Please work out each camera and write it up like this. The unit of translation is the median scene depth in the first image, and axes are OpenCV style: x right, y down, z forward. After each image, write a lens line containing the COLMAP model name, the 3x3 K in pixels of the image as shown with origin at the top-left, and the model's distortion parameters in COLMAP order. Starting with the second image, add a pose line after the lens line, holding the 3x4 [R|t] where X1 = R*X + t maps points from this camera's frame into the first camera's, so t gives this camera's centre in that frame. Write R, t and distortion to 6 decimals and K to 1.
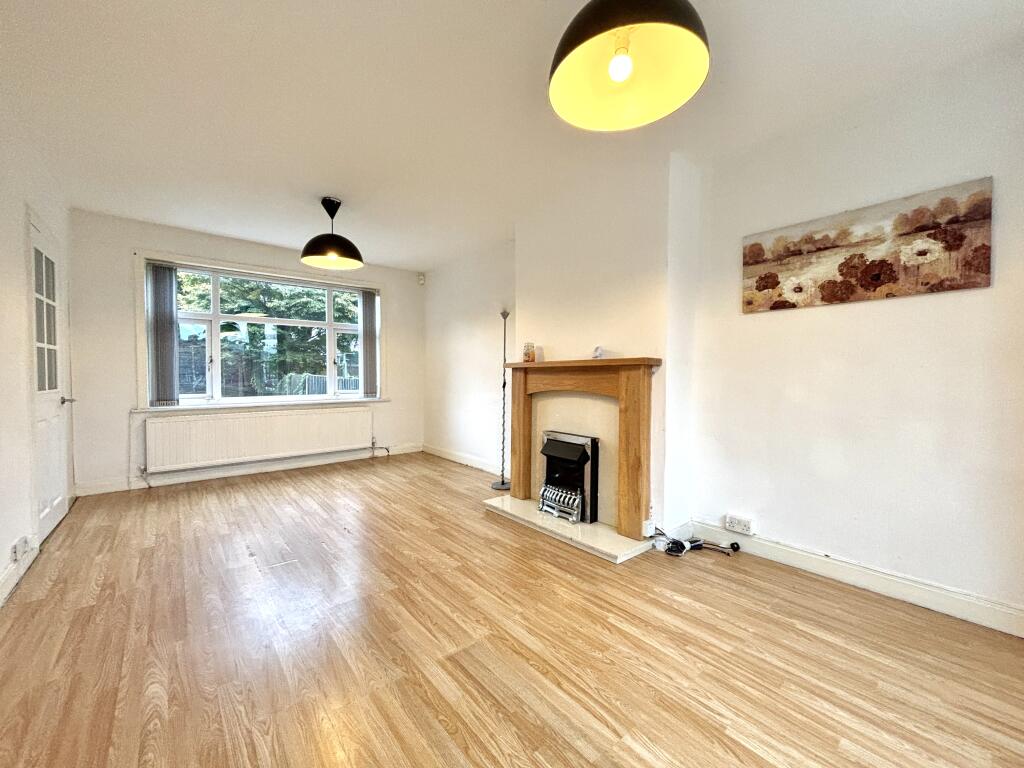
lens RADIAL K [[405.9, 0, 510.4], [0, 405.9, 382.8], [0, 0, 1]] dist [0.000822, 0.000041]
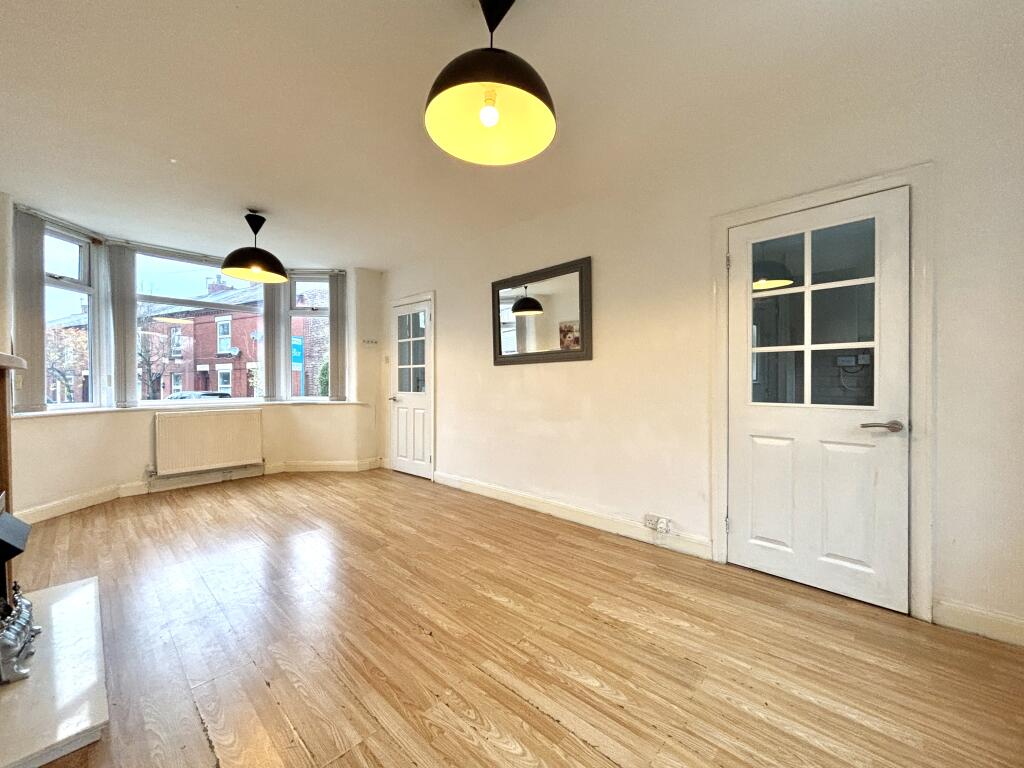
lens RADIAL K [[405.9, 0, 513.2], [0, 405.9, 384.1], [0, 0, 1]] dist [0.000822, 0.000041]
pose [[-0.993332, -0.002640, -0.115255, -0.482260], [-0.005798, 0.999617, 0.027071, -0.038412], [0.115139, 0.027558, -0.992967, 1.695076]]
